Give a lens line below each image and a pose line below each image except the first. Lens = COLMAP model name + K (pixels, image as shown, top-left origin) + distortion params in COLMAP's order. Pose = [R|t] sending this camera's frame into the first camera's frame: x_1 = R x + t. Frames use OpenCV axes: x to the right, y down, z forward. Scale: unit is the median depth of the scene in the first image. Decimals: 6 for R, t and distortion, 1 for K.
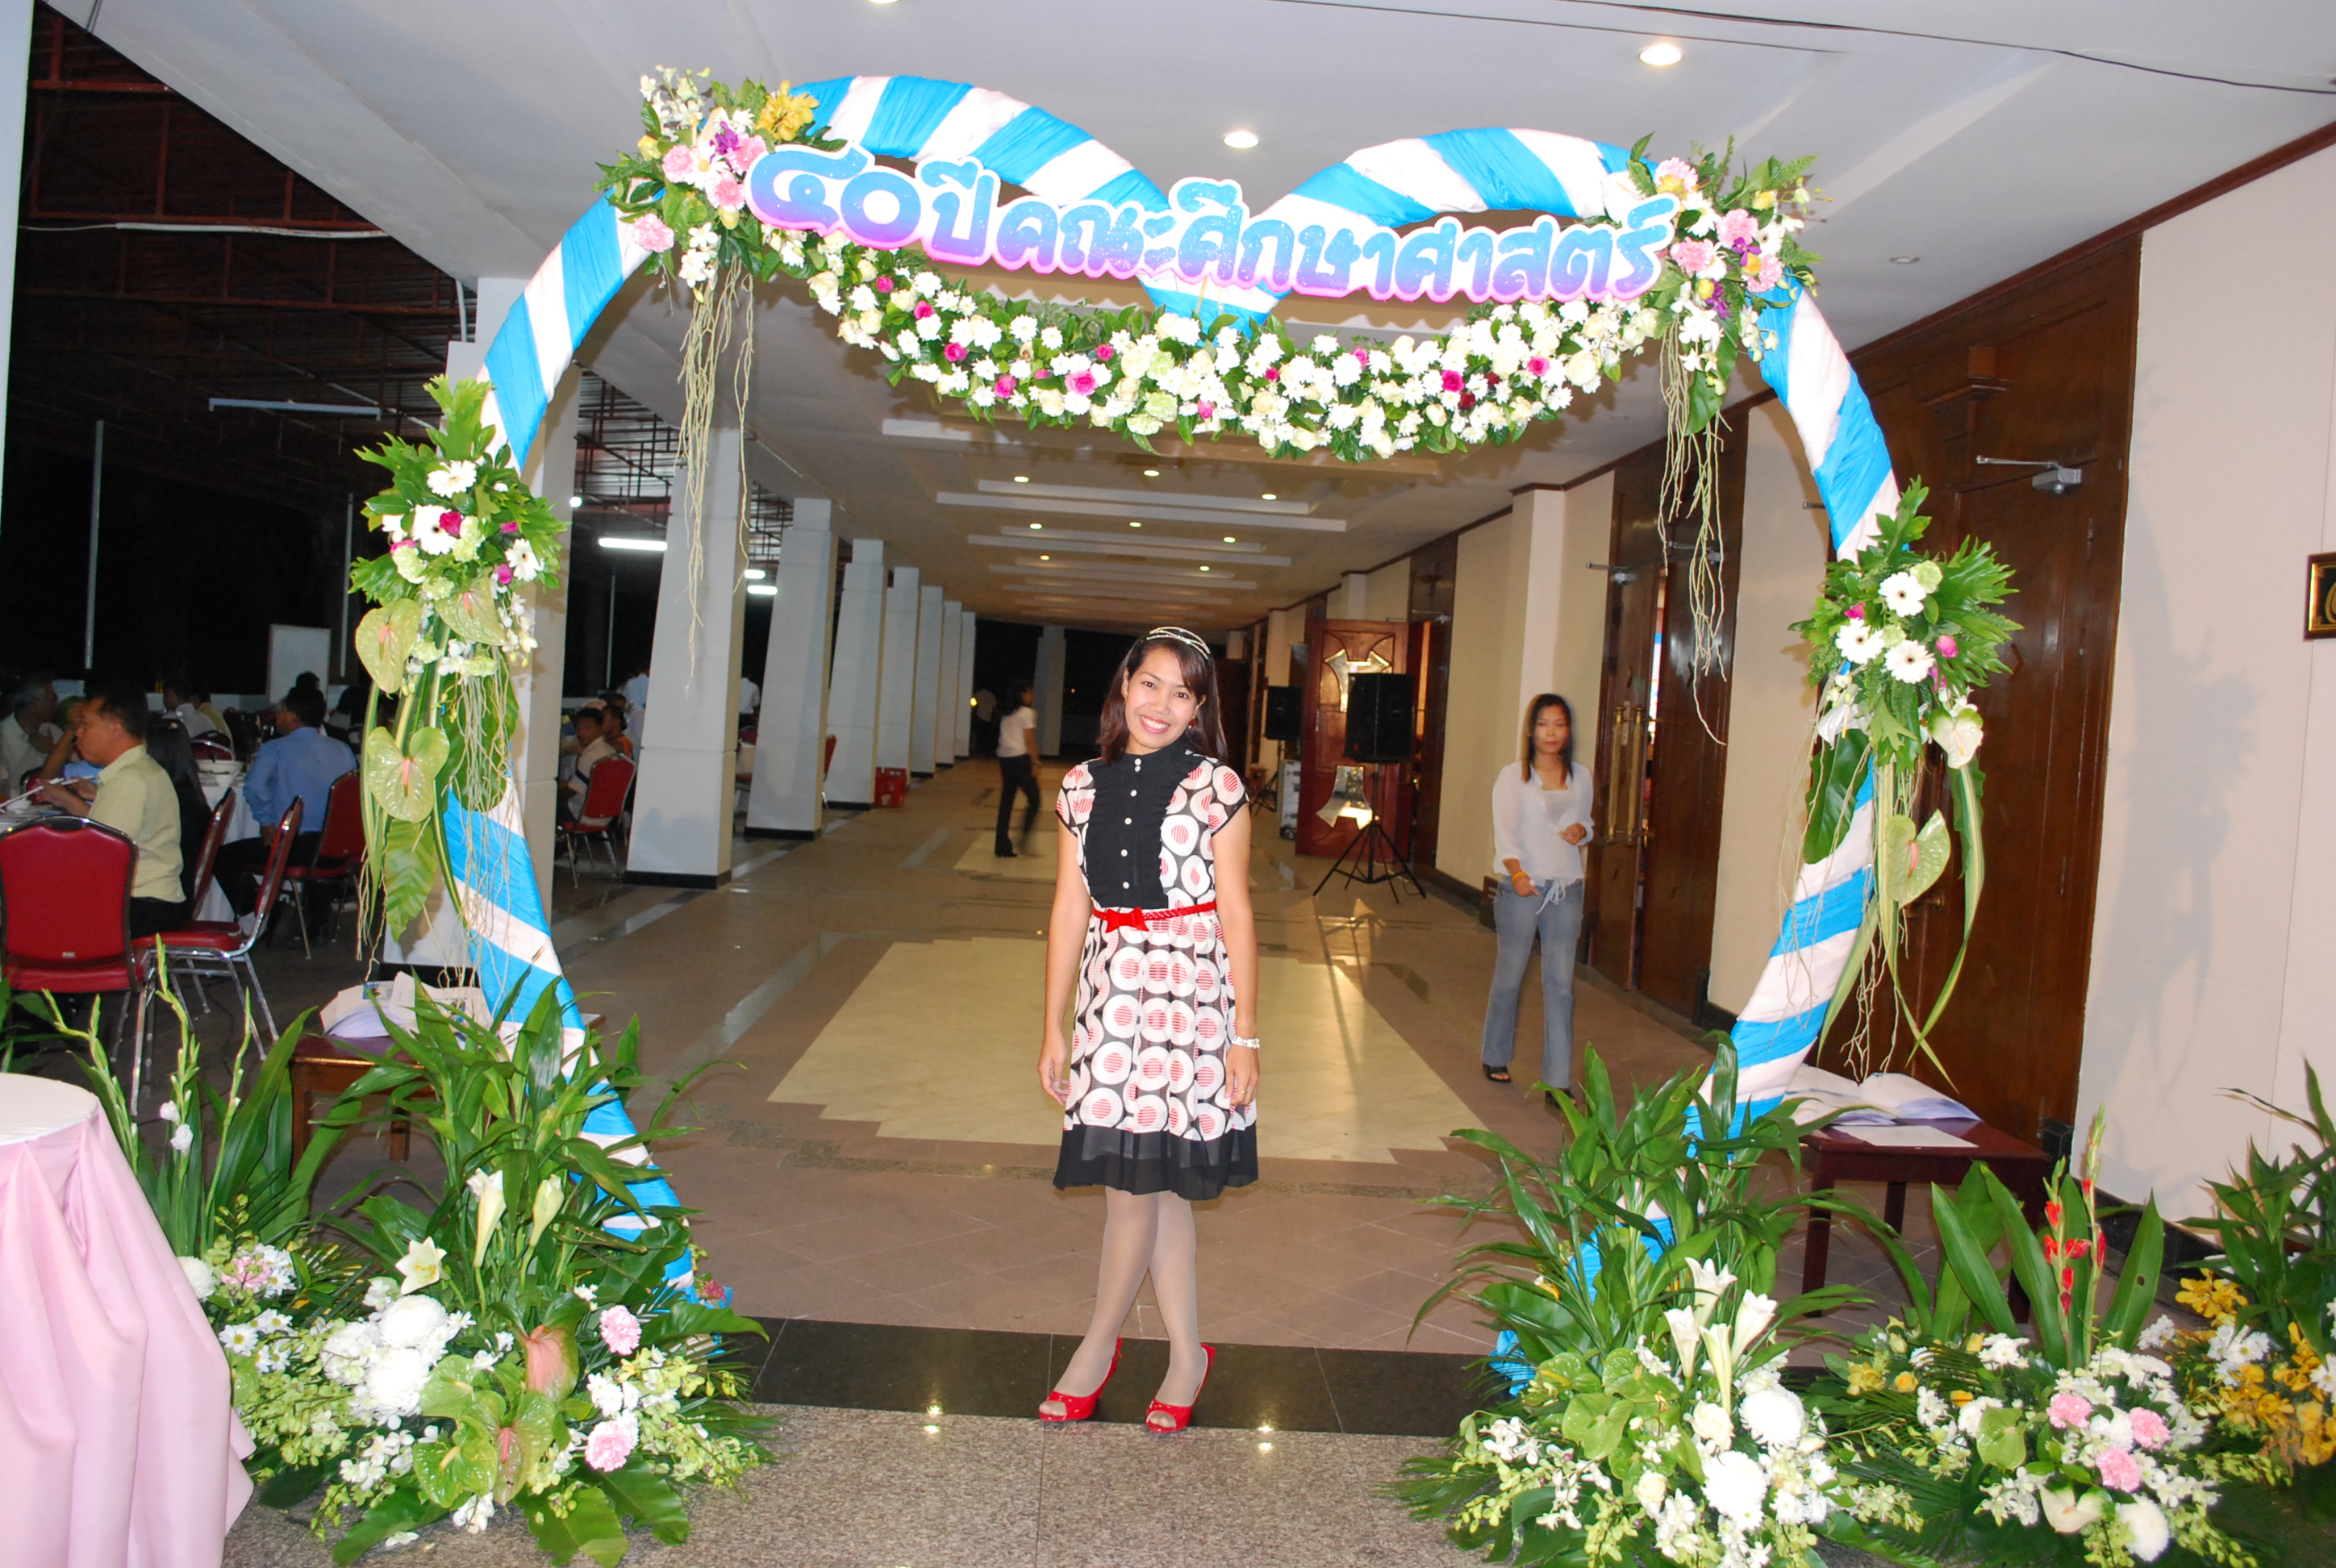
lens RADIAL K [[1824.2, 0, 1165.4], [0, 1824.2, 784.4], [0, 0, 1]] dist [-0.079233, 0.007714]
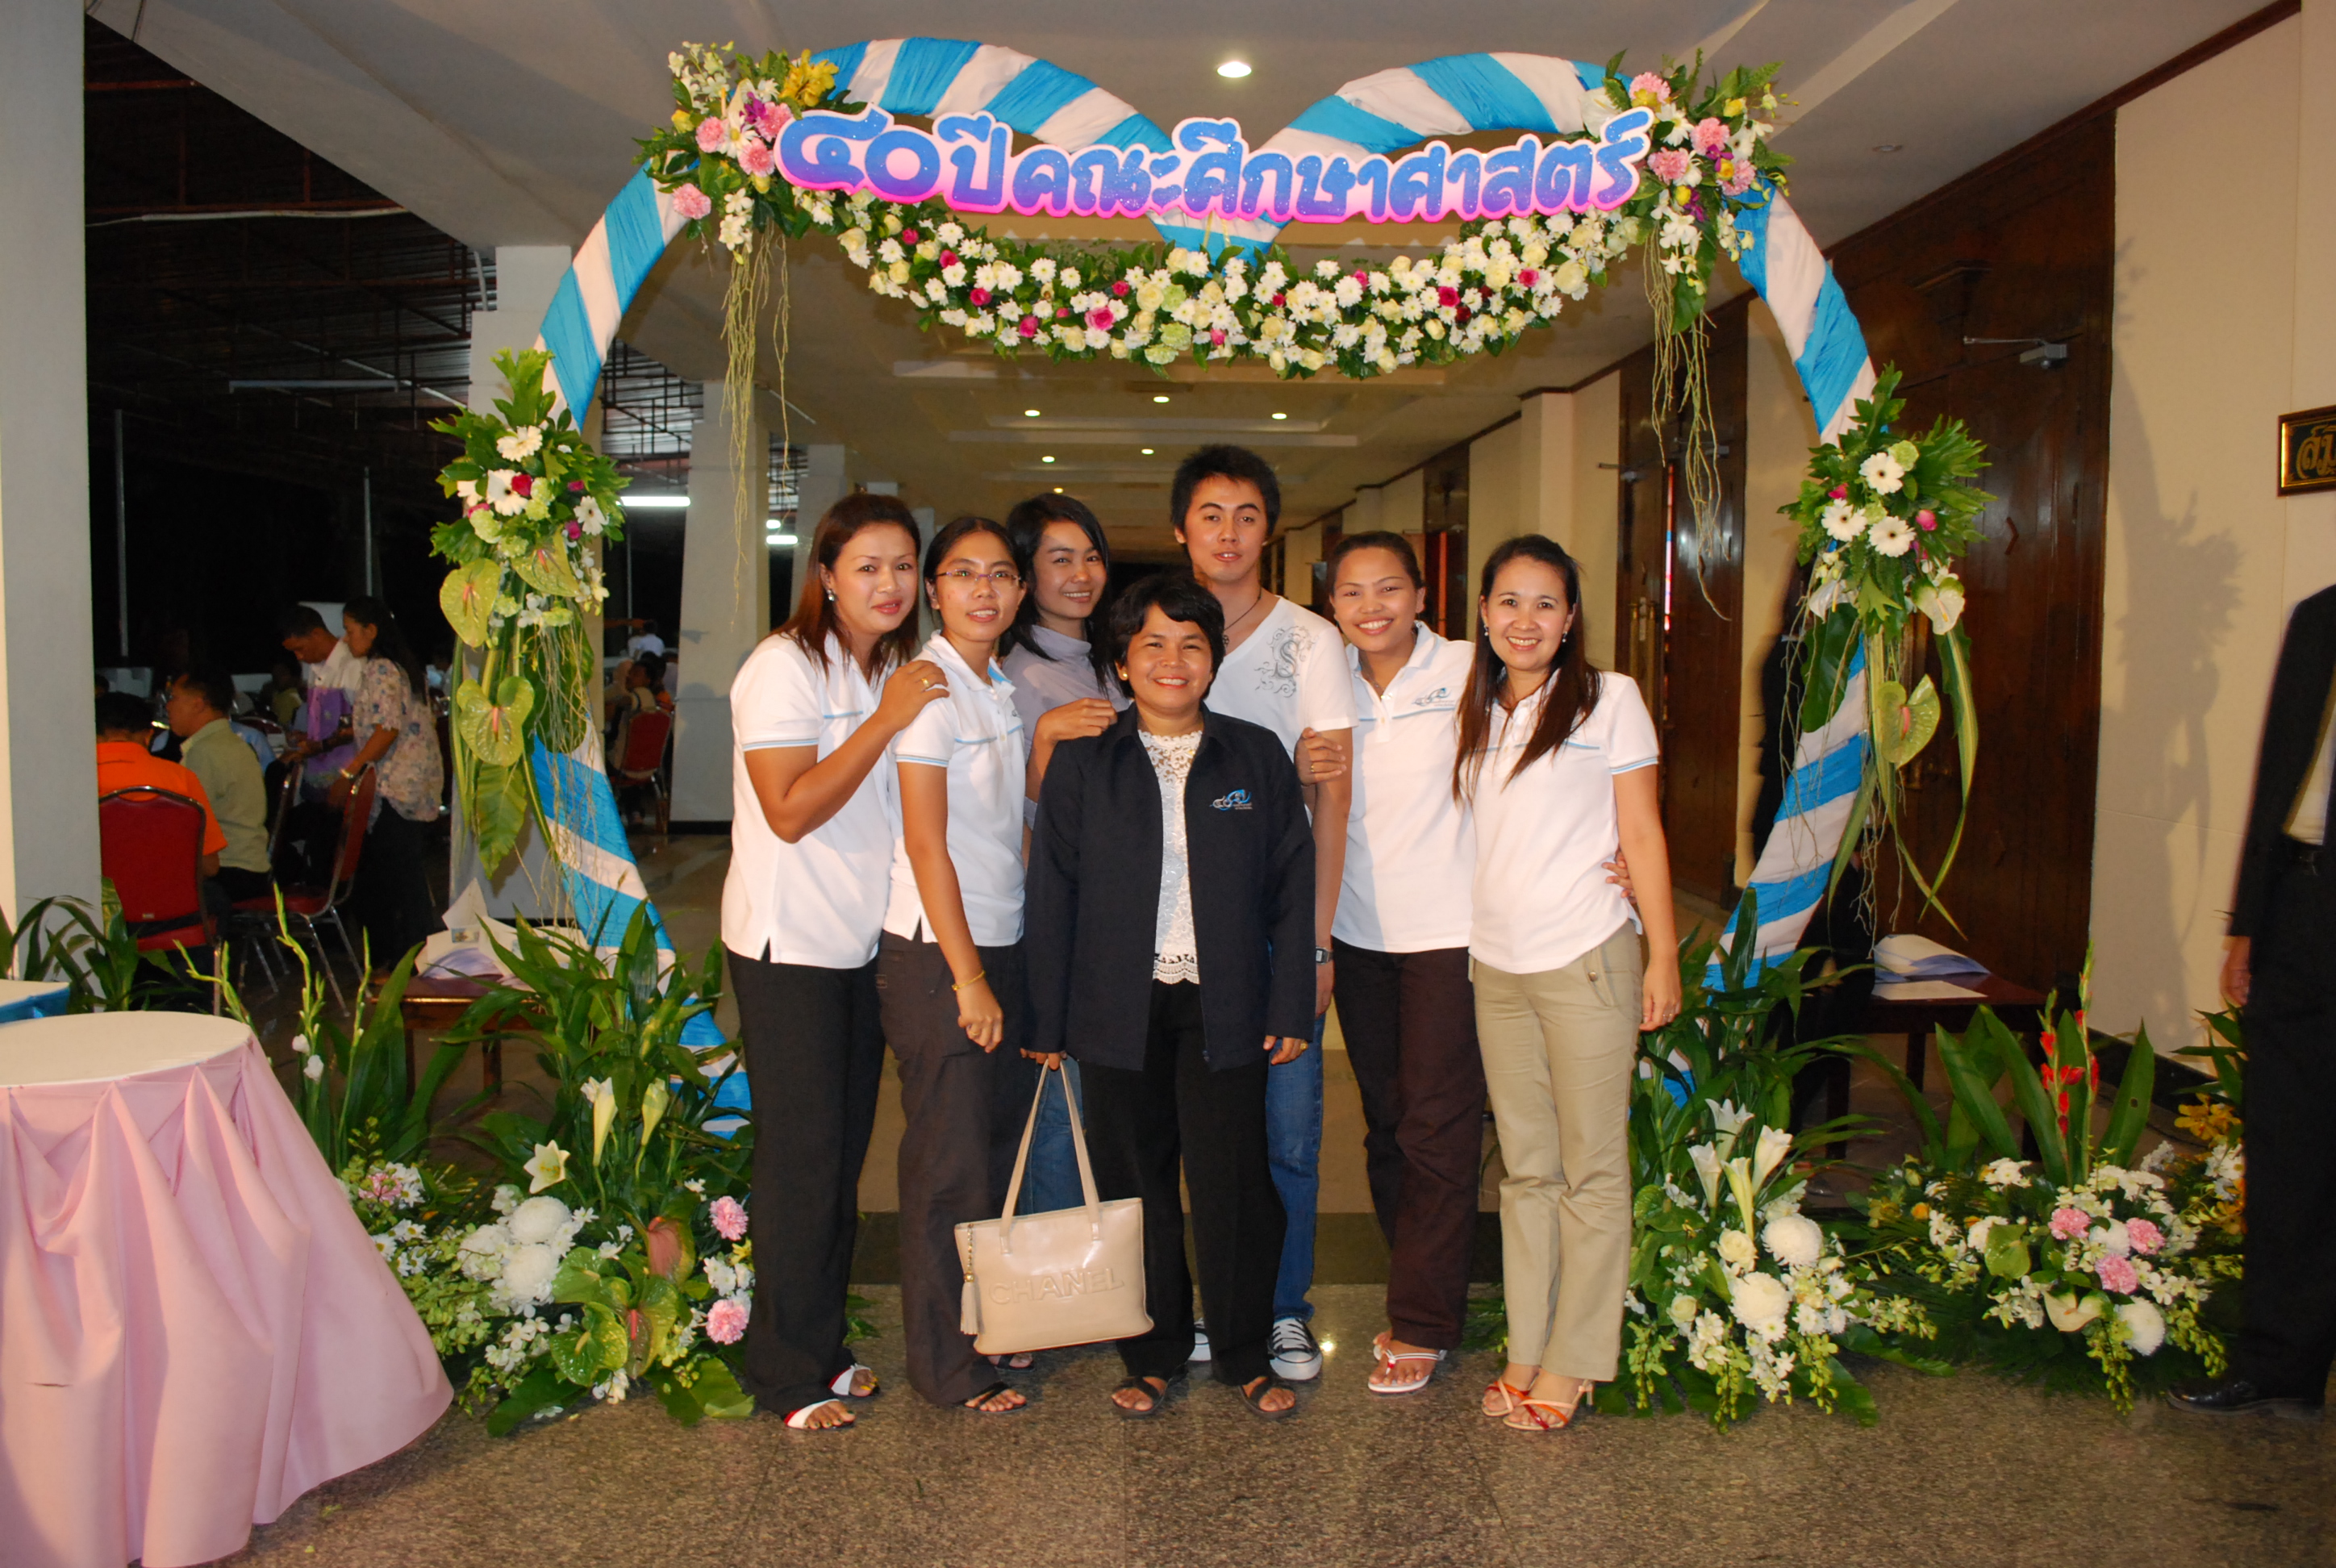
lens RADIAL K [[1837.8, 0, 1168.0], [0, 1837.8, 784.0], [0, 0, 1]] dist [-0.079188, 0.006252]
pose [[0.998322, -0.056175, -0.014073, -0.006876], [0.056668, 0.997689, 0.037492, 0.013334], [0.011934, -0.038227, 0.999198, -0.081611]]
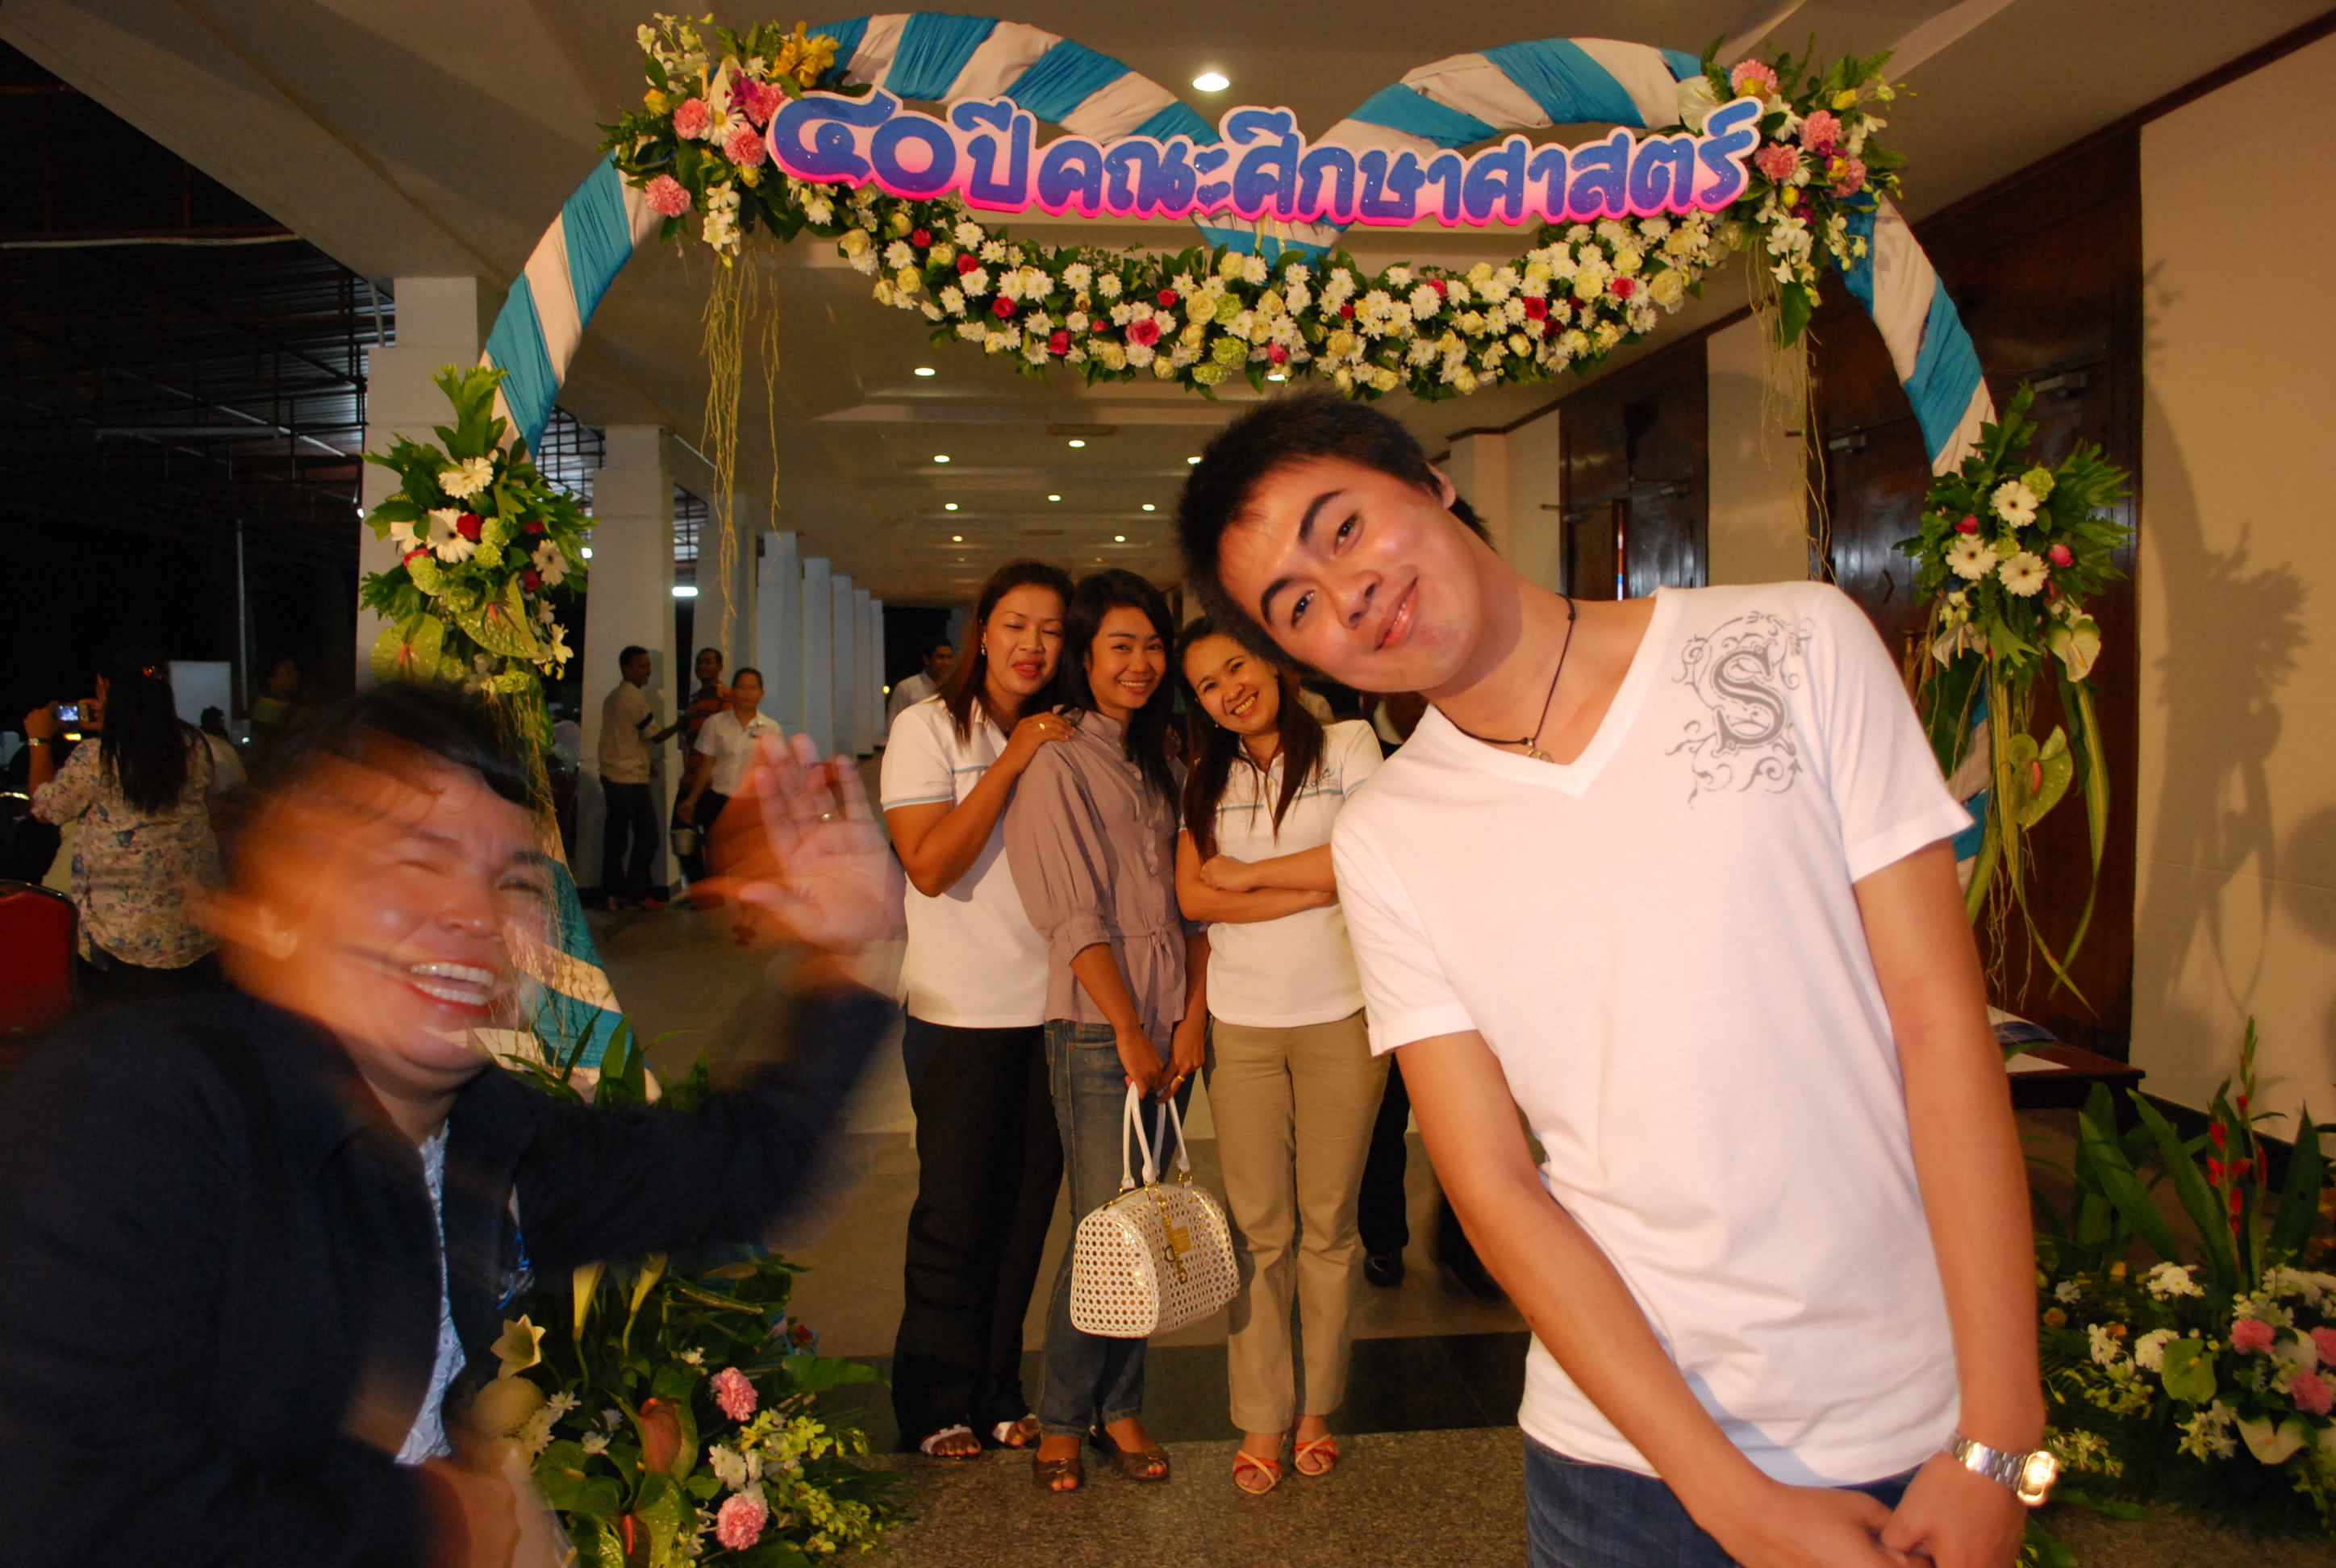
lens RADIAL K [[1824.2, 0, 1165.4], [0, 1824.2, 784.4], [0, 0, 1]] dist [-0.079233, 0.007714]
pose [[0.996030, -0.072708, 0.051366, -0.099714], [0.071918, 0.997264, 0.017068, -0.005701], [-0.052466, -0.013306, 0.998534, 0.070033]]
